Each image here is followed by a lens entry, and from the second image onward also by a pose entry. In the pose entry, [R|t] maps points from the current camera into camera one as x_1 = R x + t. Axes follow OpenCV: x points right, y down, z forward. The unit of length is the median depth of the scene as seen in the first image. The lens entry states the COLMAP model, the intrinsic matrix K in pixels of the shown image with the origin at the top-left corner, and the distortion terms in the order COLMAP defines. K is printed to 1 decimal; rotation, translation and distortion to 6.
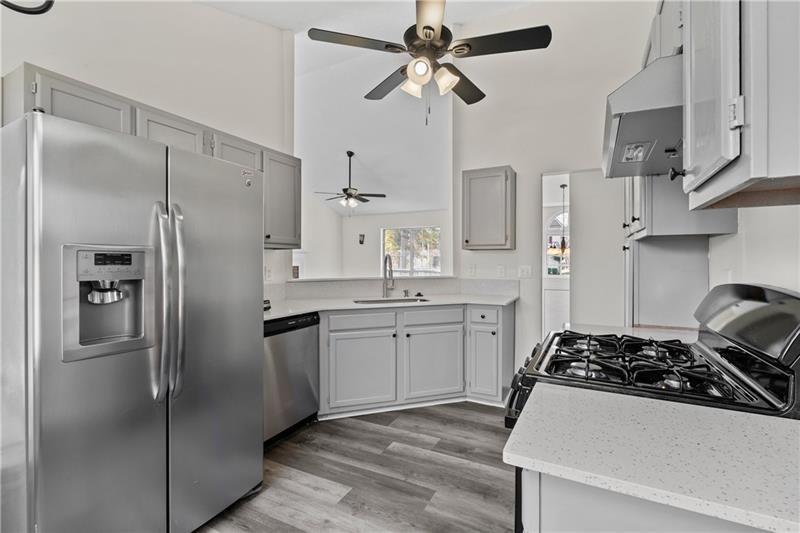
lens RADIAL K [[344.4, 0, 401.3], [0, 344.4, 263.1], [0, 0, 1]] dist [0.001364, -0.000068]
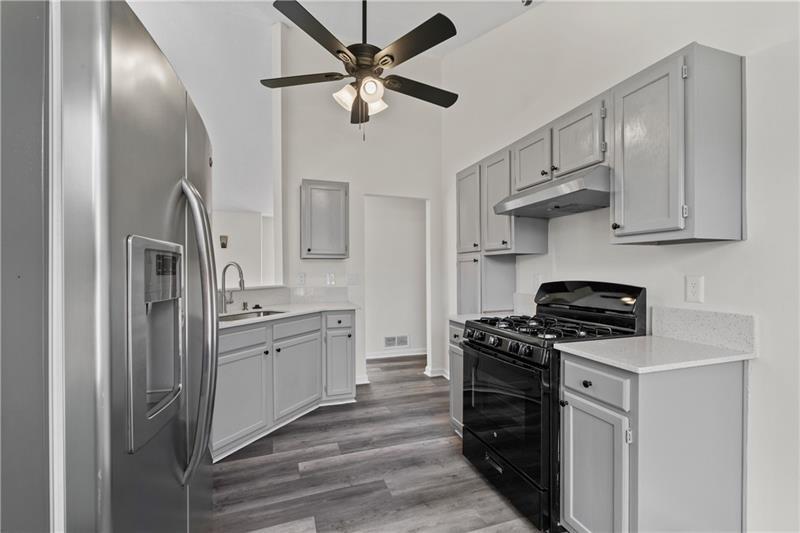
lens RADIAL K [[344.4, 0, 396.8], [0, 344.4, 272.1], [0, 0, 1]] dist [0.001364, -0.000068]
pose [[0.700247, 0.003465, 0.713892, -0.498569], [0.002252, 0.999973, -0.007063, 0.011933], [-0.713897, 0.006554, 0.700220, 0.158364]]
